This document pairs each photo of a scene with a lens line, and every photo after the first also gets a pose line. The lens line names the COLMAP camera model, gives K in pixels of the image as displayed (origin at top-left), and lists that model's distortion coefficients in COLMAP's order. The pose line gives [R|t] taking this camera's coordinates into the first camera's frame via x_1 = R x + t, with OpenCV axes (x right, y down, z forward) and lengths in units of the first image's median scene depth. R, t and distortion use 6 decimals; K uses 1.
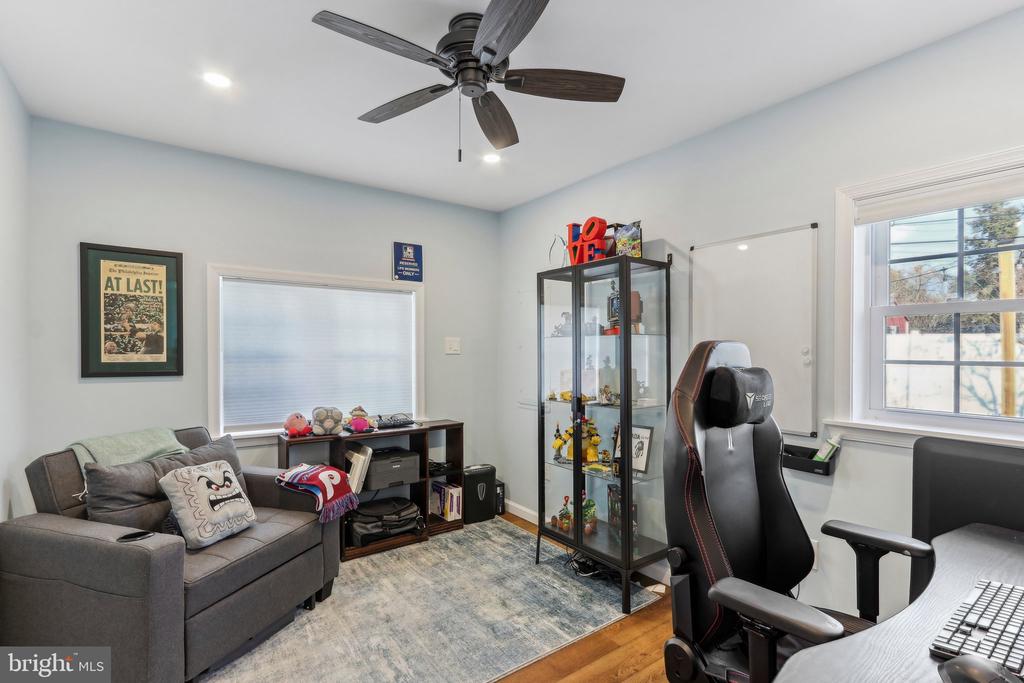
lens RADIAL K [[481.2, 0, 511.4], [0, 481.2, 348.2], [0, 0, 1]] dist [-0.000127, 0.000042]
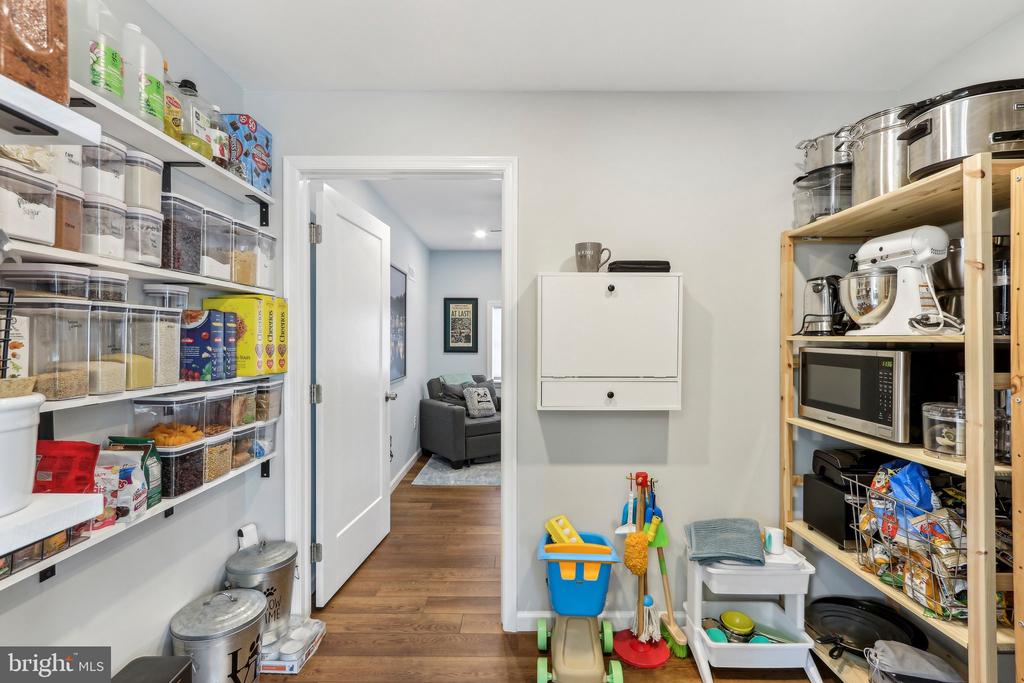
lens RADIAL K [[491.7, 0, 512.0], [0, 491.7, 341.5], [0, 0, 1]] dist [-0.000762, -0.000099]
pose [[0.795369, -0.002844, -0.606119, 0.918995], [0.003092, 0.999995, -0.000635, 0.007711], [0.606117, -0.001369, 0.795374, -0.802168]]
